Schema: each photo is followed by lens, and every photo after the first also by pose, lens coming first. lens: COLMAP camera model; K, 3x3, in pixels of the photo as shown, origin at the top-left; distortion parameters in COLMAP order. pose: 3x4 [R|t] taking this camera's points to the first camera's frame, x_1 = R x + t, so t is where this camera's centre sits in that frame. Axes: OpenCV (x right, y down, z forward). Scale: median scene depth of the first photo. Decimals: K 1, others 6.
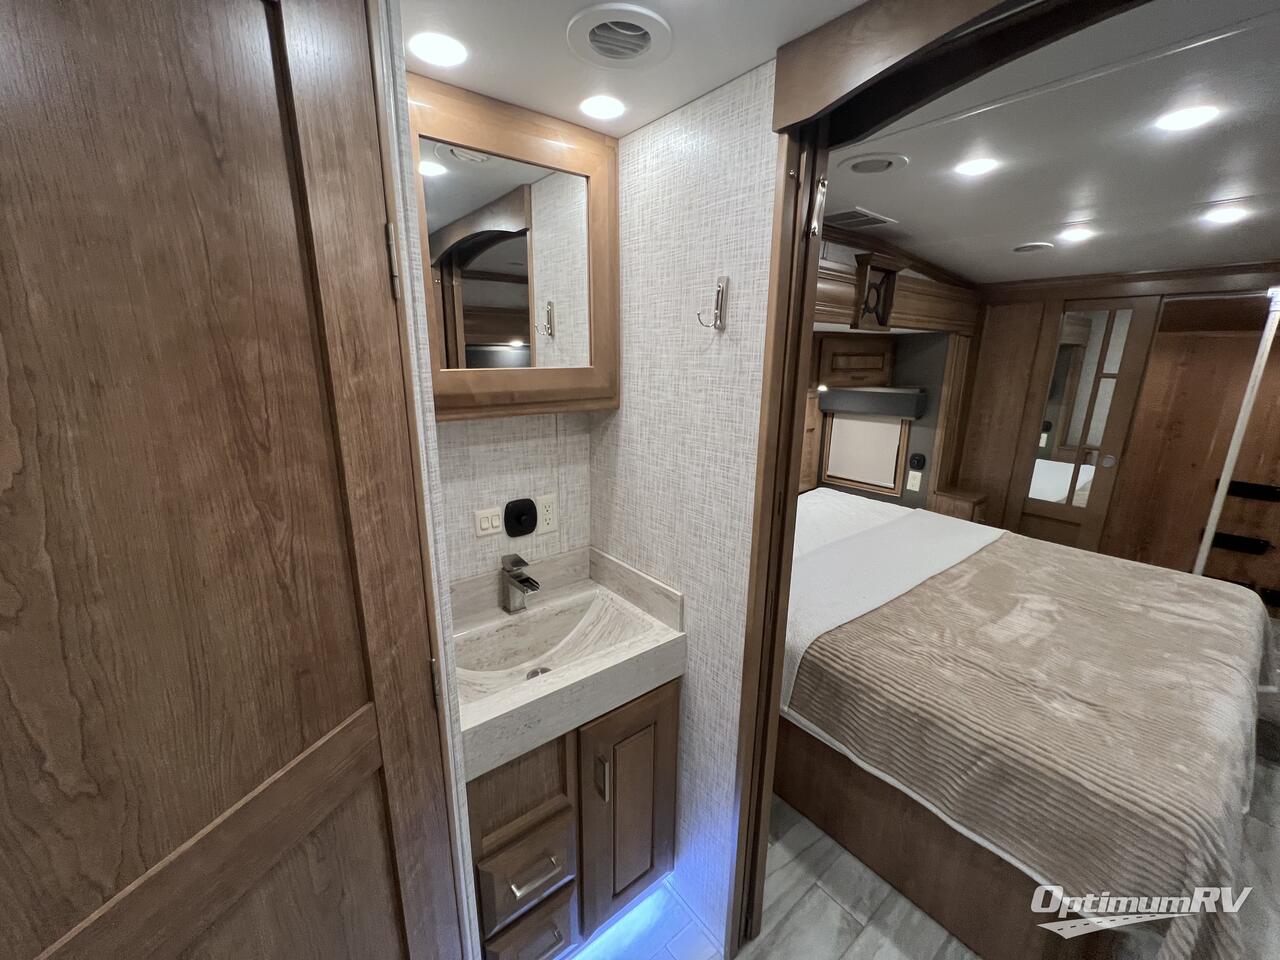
lens RADIAL K [[512.2, 0, 637.0], [0, 512.2, 480.3], [0, 0, 1]] dist [-0.000565, 0.000345]
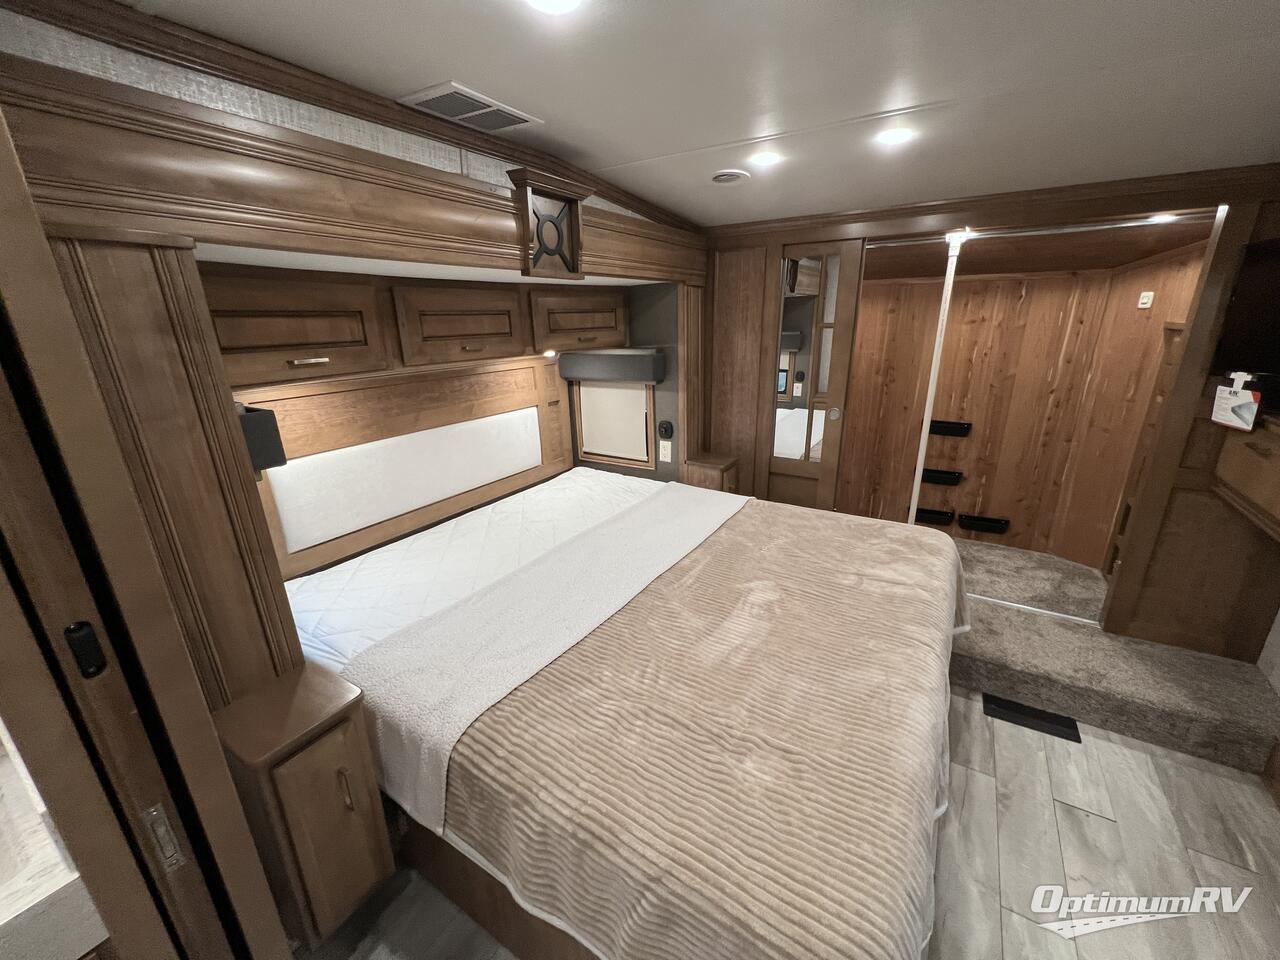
lens RADIAL K [[512.2, 0, 638.1], [0, 512.2, 480.9], [0, 0, 1]] dist [-0.000565, 0.000345]
pose [[0.944325, -0.130030, 0.302229, 0.296495], [0.108462, 0.990272, 0.087158, -0.042912], [-0.310623, -0.049525, 0.949242, 0.208794]]
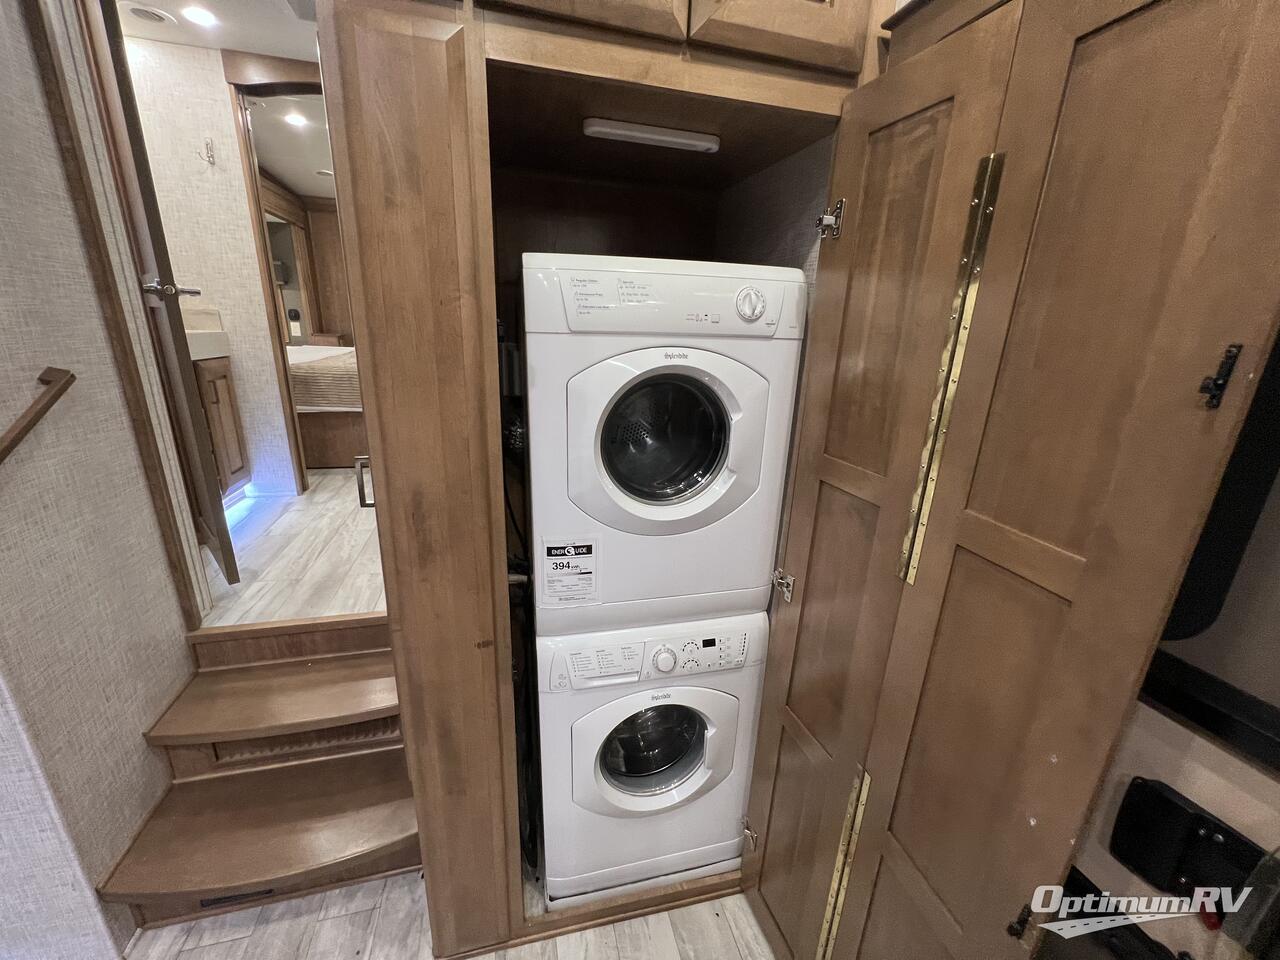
lens RADIAL K [[512.4, 0, 642.9], [0, 512.4, 485.7], [0, 0, 1]] dist [-0.002936, 0.000120]
pose [[0.406677, -0.262754, 0.874971, -0.638700], [0.176175, 0.962326, 0.207102, 0.424341], [-0.896424, 0.069924, 0.437646, -0.711127]]
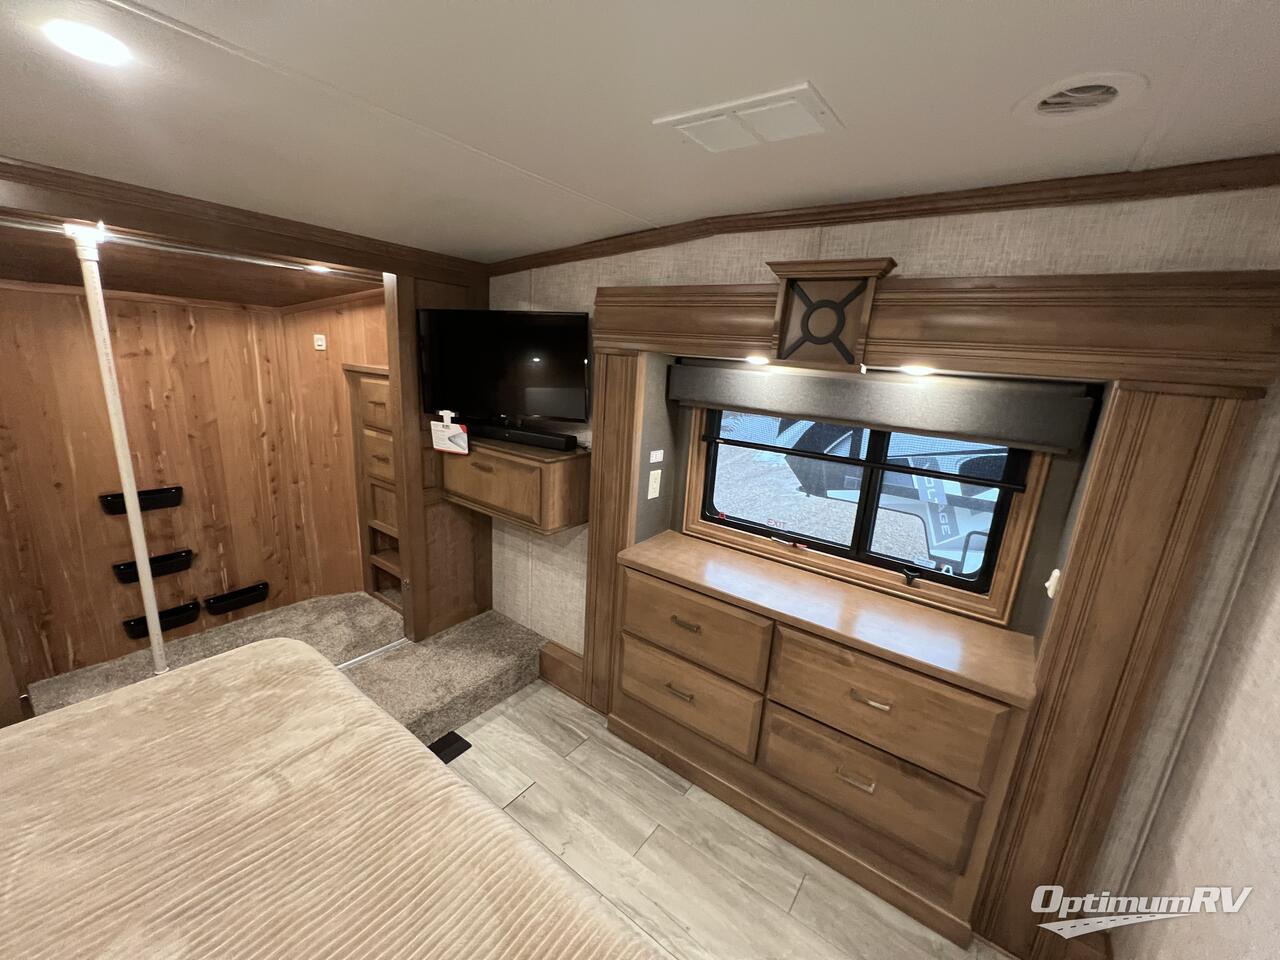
lens RADIAL K [[512.2, 0, 637.6], [0, 512.2, 481.5], [0, 0, 1]] dist [-0.000565, 0.000345]
pose [[-0.256236, -0.260973, 0.930718, 0.357250], [0.162645, 0.937496, 0.307651, -0.153515], [-0.952833, 0.230207, -0.197774, 0.537781]]
